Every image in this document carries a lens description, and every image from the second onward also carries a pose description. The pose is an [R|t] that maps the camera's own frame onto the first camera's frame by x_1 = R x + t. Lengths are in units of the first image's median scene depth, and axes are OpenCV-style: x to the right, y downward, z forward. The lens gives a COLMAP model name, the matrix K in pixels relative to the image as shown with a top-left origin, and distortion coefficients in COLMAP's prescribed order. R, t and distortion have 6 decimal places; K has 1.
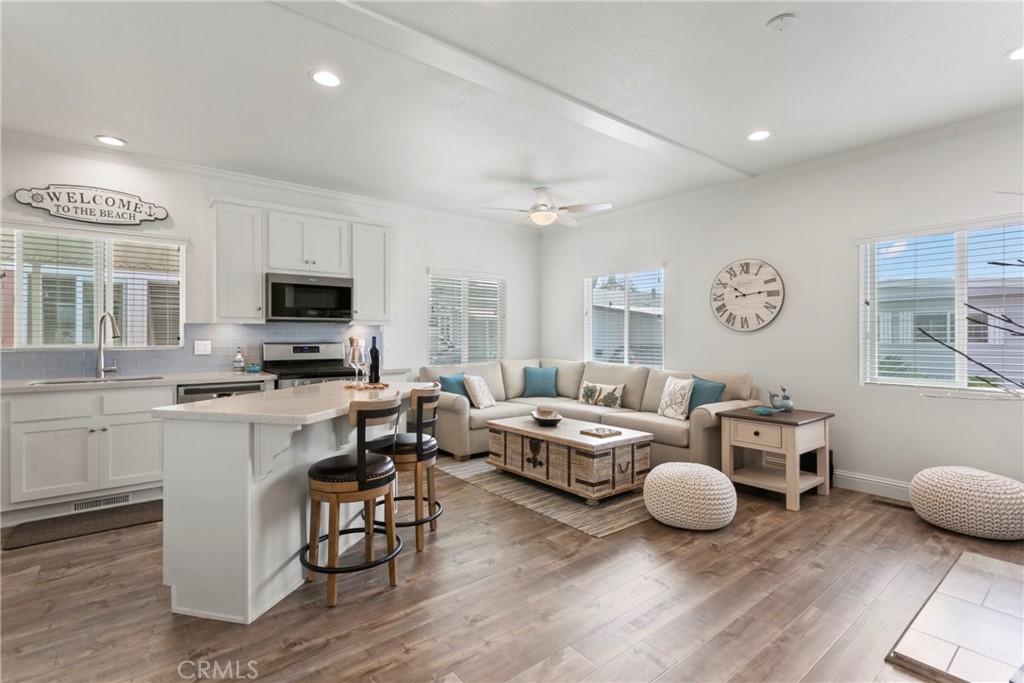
lens RADIAL K [[487.5, 0, 510.9], [0, 487.5, 337.2], [0, 0, 1]] dist [-0.000689, 0.000127]
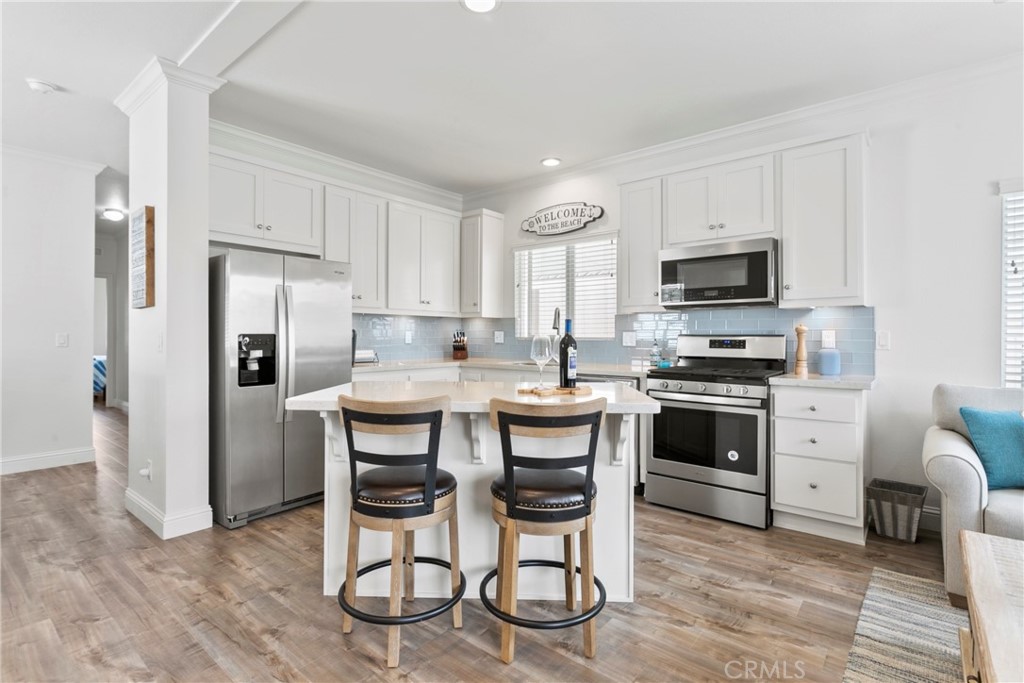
lens RADIAL K [[487.5, 0, 510.9], [0, 487.5, 337.2], [0, 0, 1]] dist [-0.000689, 0.000127]
pose [[0.199304, 0.004877, -0.979926, 0.280385], [-0.003213, 0.999985, 0.004323, 0.014408], [0.979933, 0.002287, 0.199316, 0.587640]]
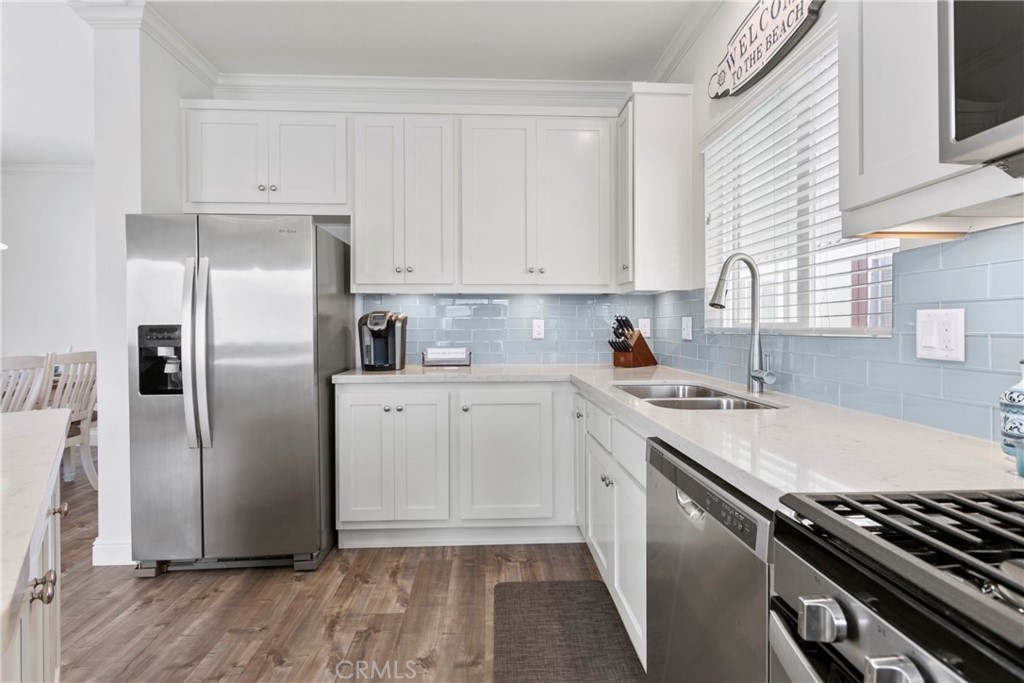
lens RADIAL K [[498.1, 0, 508.1], [0, 498.1, 326.5], [0, 0, 1]] dist [0.002655, 0.000312]
pose [[-0.587747, 0.001455, -0.809043, -0.275812], [0.001670, 0.999998, 0.000586, 0.016571], [0.809043, -0.001007, -0.587749, 0.991480]]
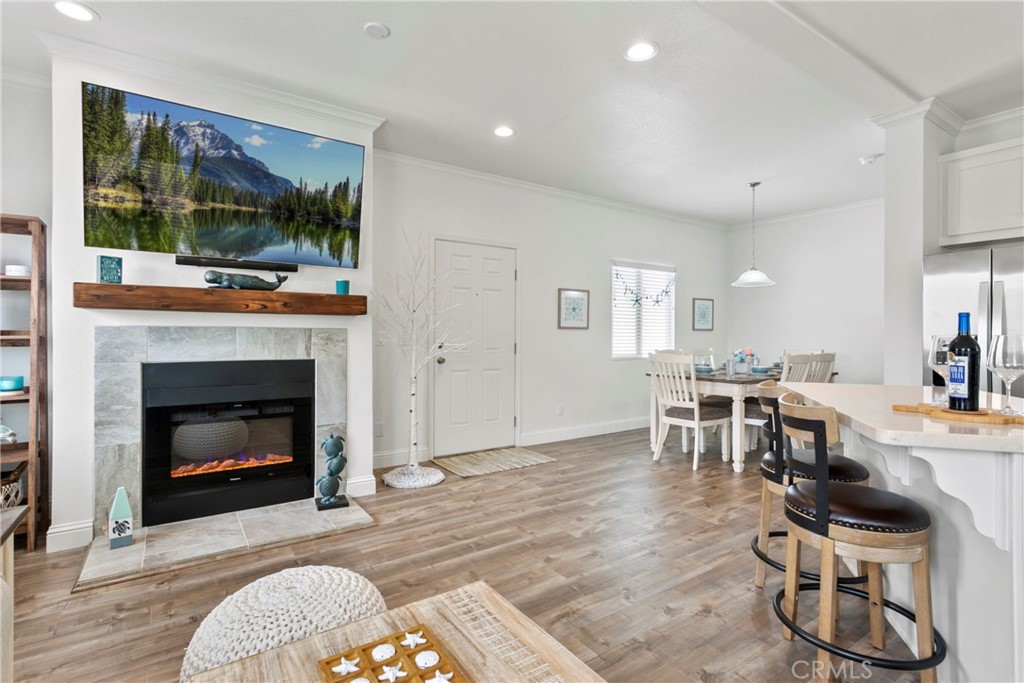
lens RADIAL K [[498.7, 0, 514.2], [0, 498.7, 337.0], [0, 0, 1]] dist [0.000088, 0.000144]
pose [[-0.997487, -0.003468, 0.070769, 0.093658], [-0.003000, 0.999973, 0.006730, 0.014551], [-0.070790, 0.006501, -0.997470, 1.138929]]
